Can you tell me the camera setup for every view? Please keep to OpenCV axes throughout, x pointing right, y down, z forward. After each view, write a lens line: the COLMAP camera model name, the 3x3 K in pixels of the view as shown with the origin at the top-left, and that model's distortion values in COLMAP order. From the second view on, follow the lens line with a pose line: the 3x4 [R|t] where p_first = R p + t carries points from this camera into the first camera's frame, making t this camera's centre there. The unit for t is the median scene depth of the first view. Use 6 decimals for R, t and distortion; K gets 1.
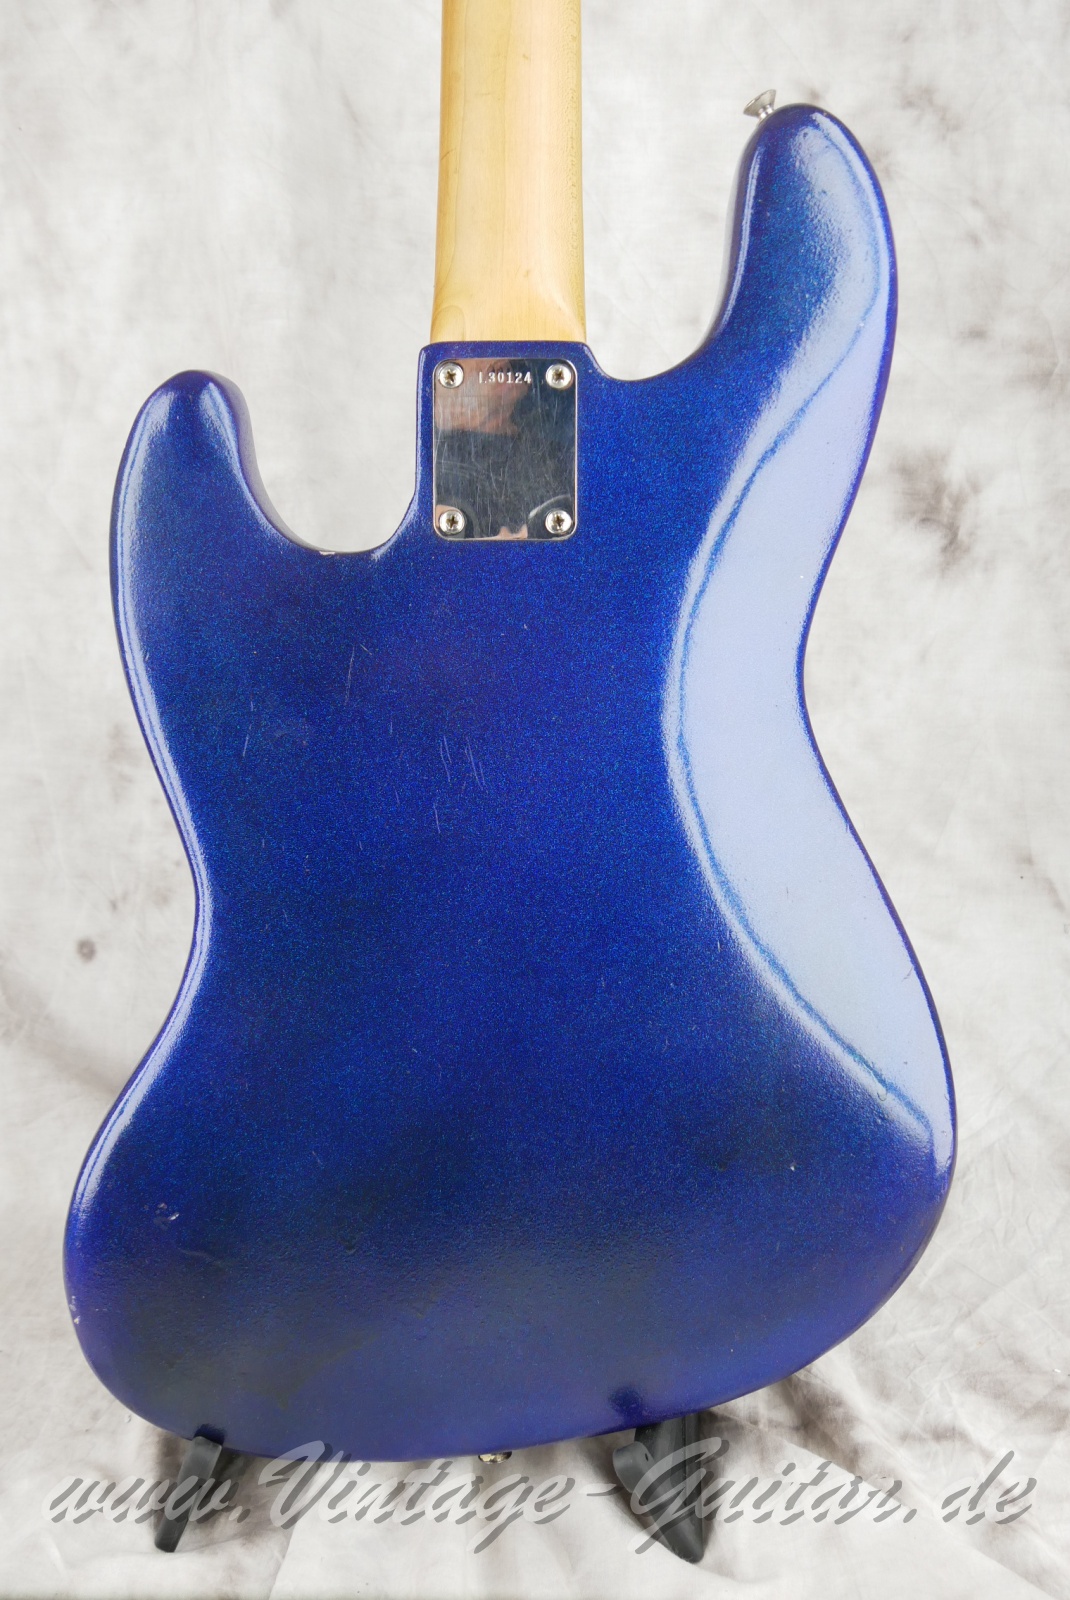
lens RADIAL K [[1426.9, 0, 568.2], [0, 1426.9, 798.3], [0, 0, 1]] dist [-0.032644, 0.006604]
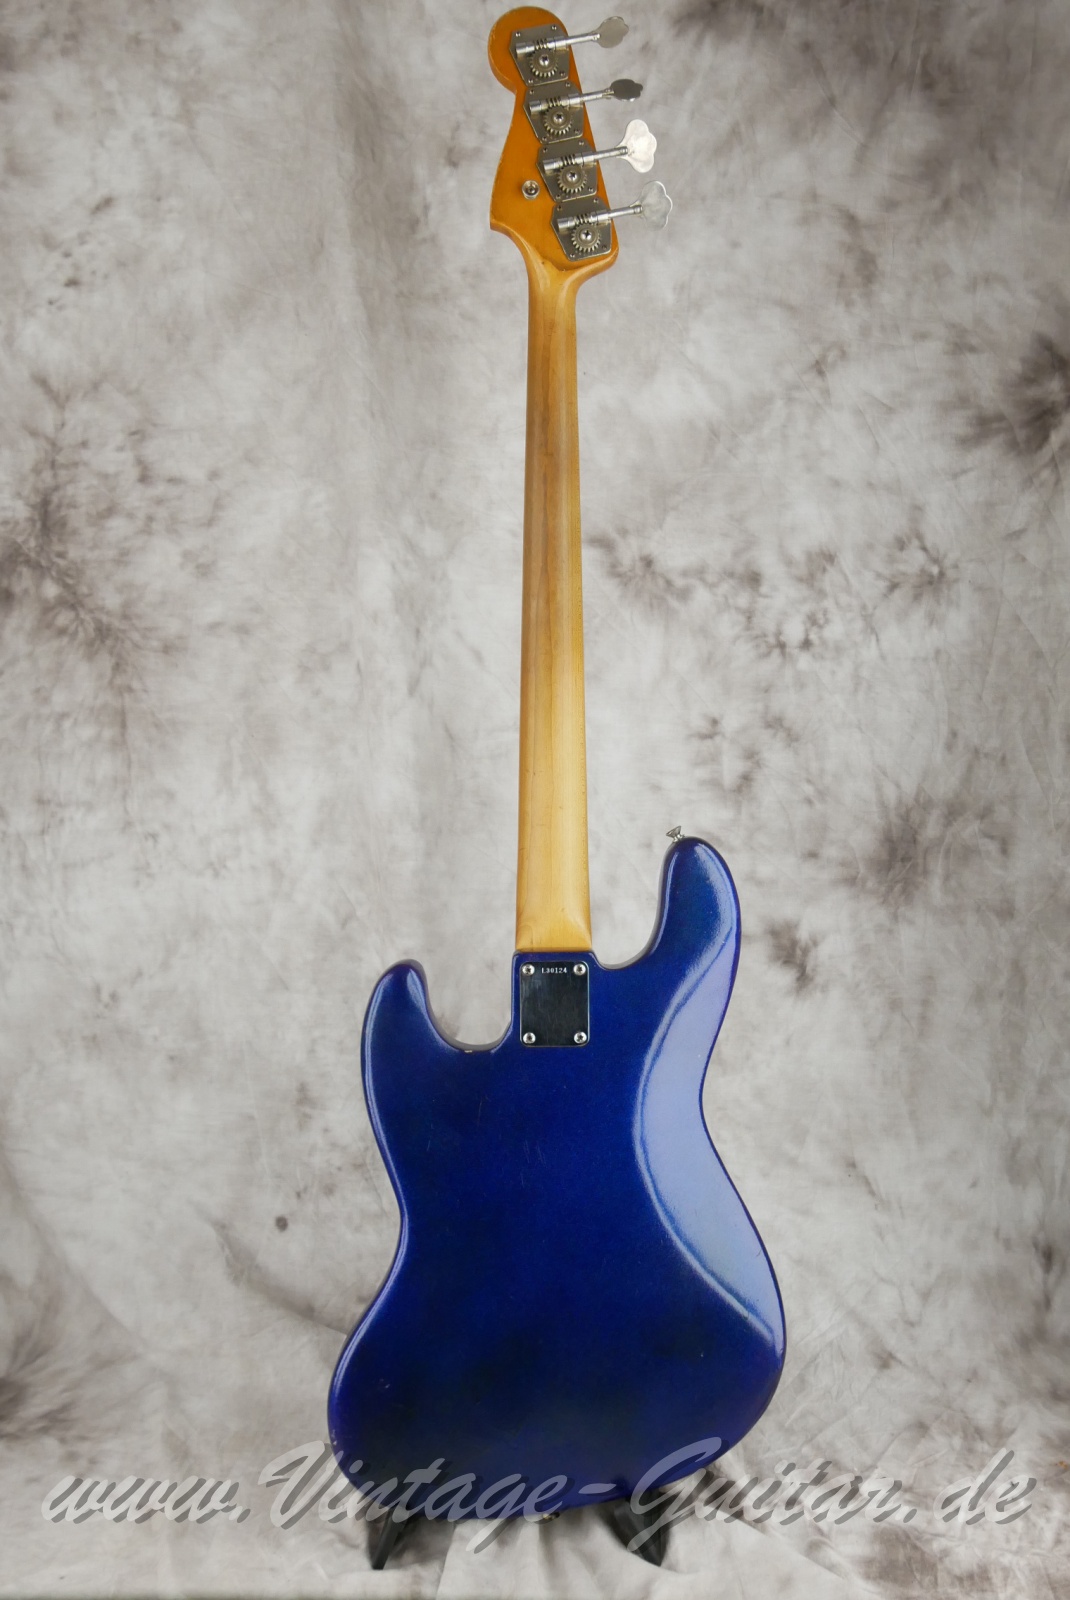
lens RADIAL K [[1529.0, 0, 549.3], [0, 1529.0, 777.7], [0, 0, 1]] dist [-0.013808, -0.012544]
pose [[0.999914, -0.011892, 0.005562, -0.041537], [0.012428, 0.993946, -0.109168, -0.226196], [-0.004230, 0.109228, 0.994008, -0.869489]]
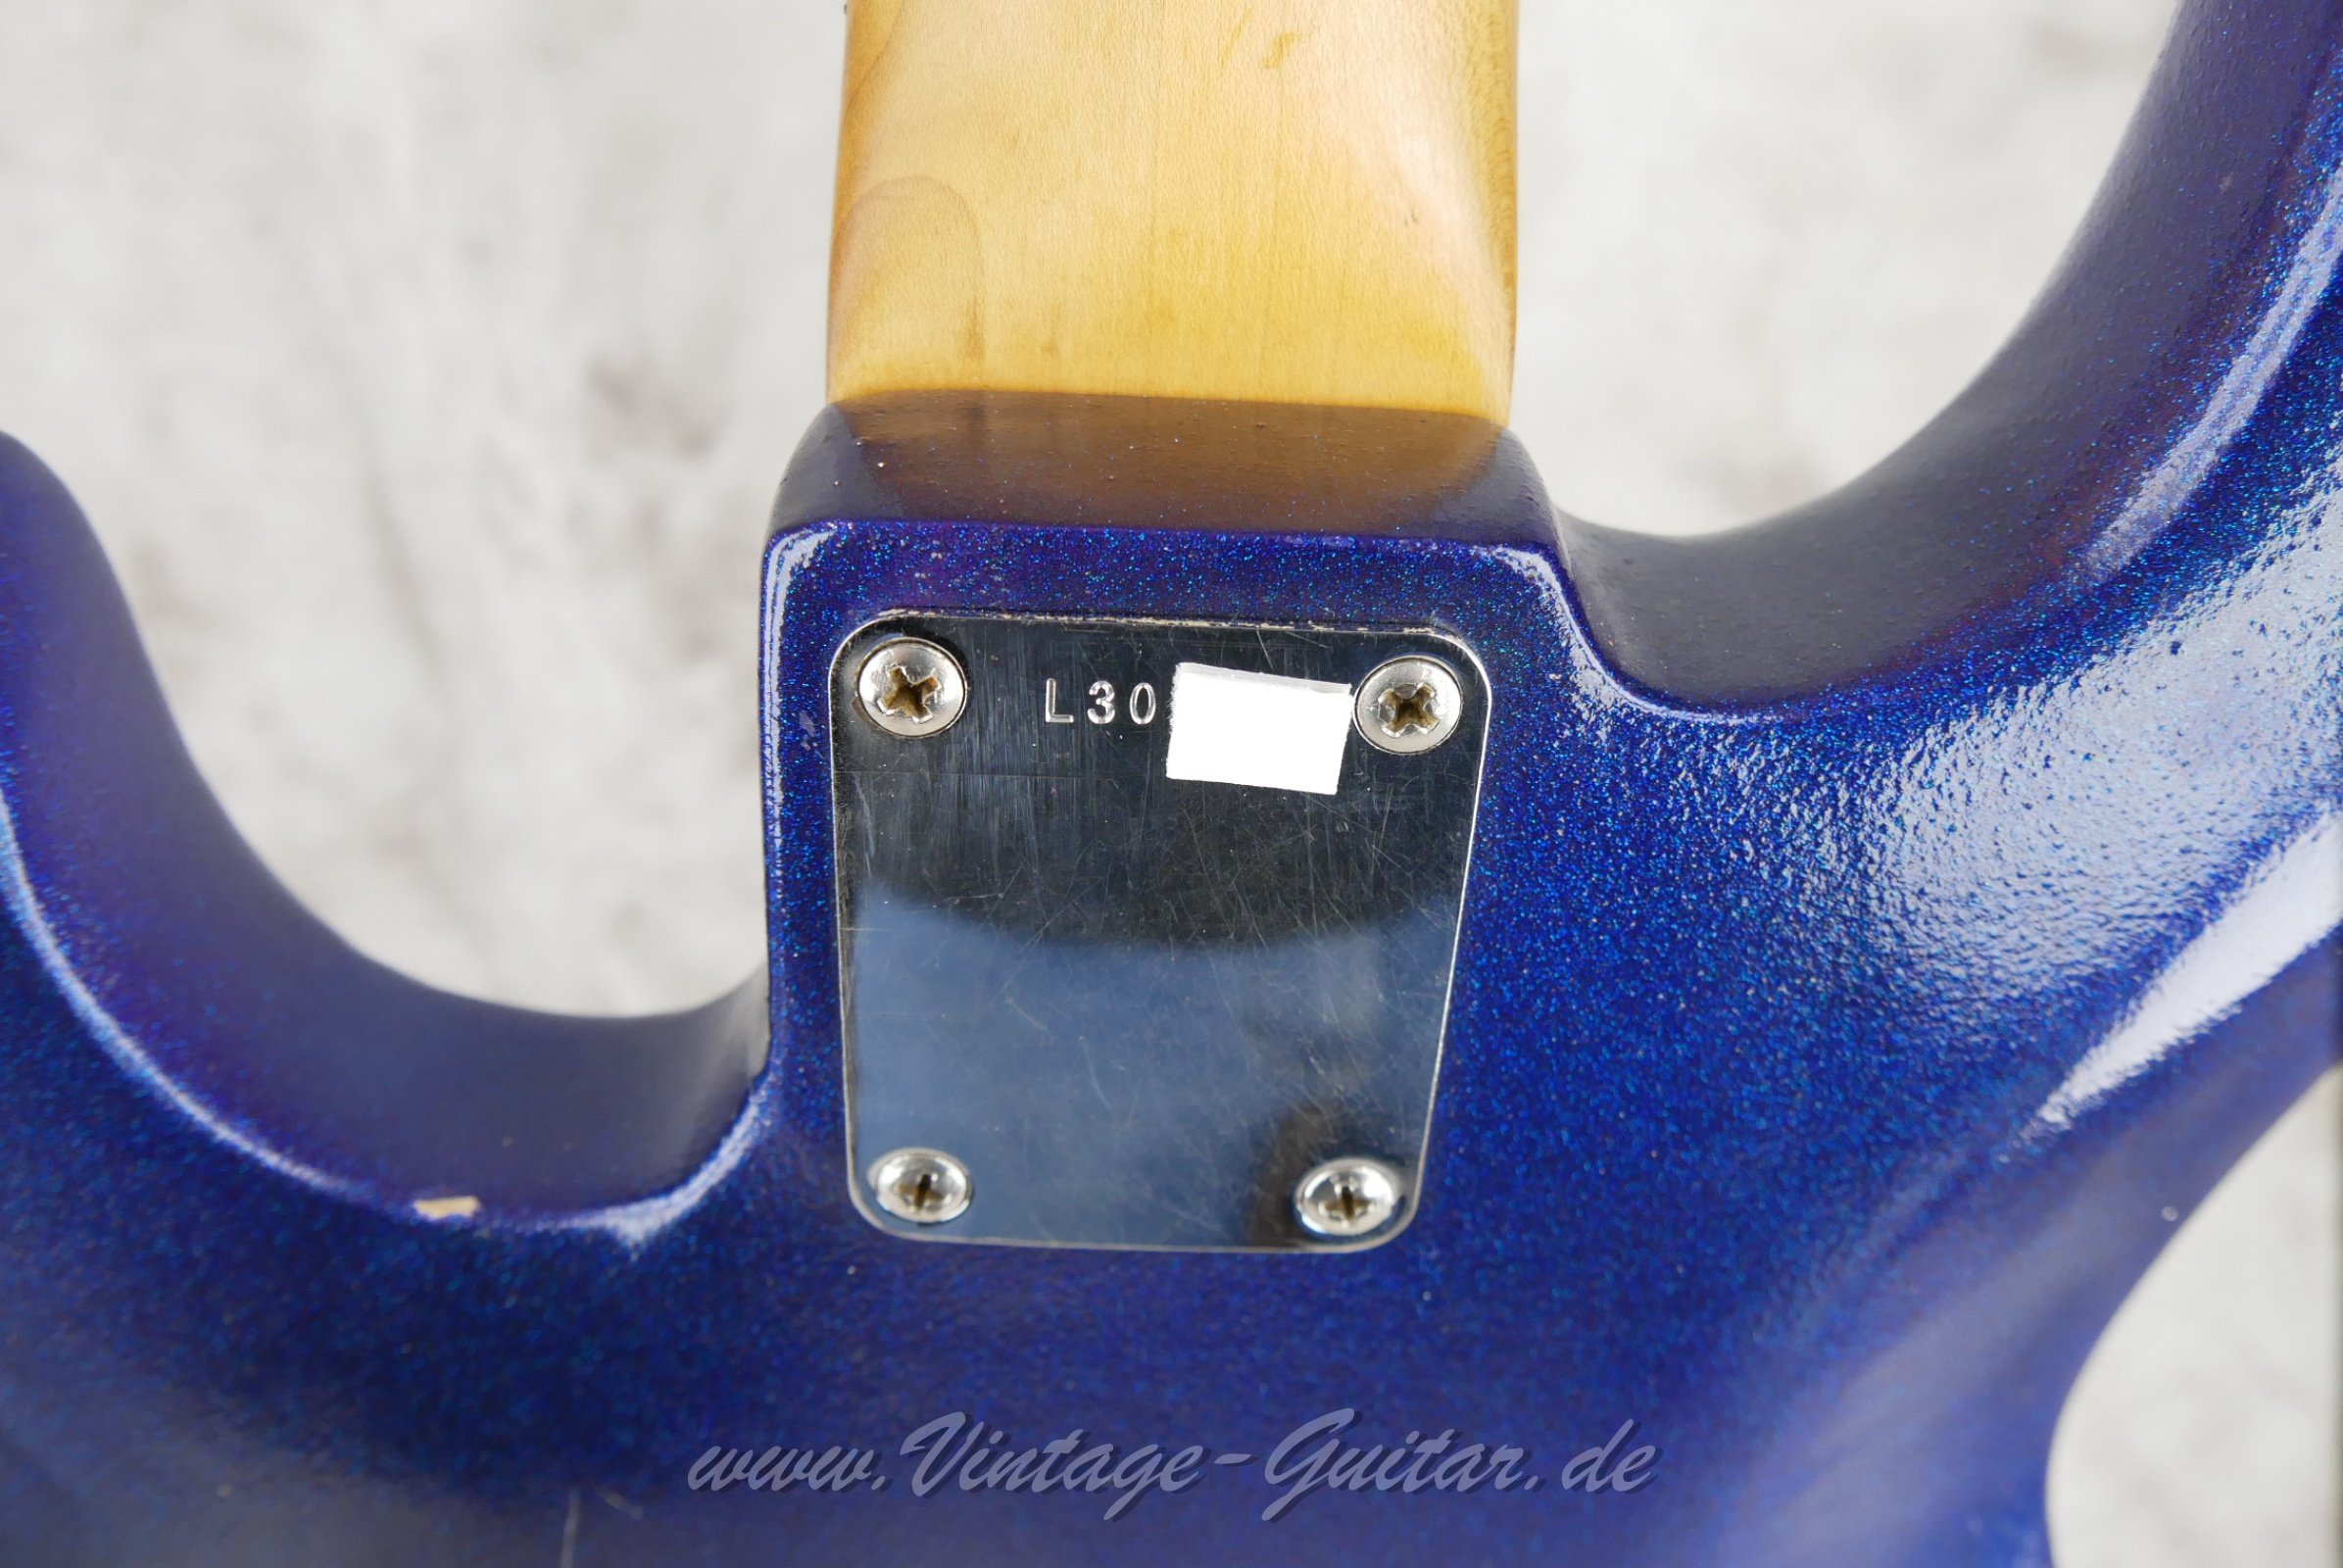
lens RADIAL K [[2089.5, 0, 1171.5], [0, 2089.5, 784.0], [0, 0, 1]] dist [-0.032644, 0.006604]
pose [[0.998783, 0.036936, 0.032677, -0.036091], [-0.047430, 0.900955, 0.431312, -0.287650], [-0.013509, -0.432337, 0.901611, 0.482045]]
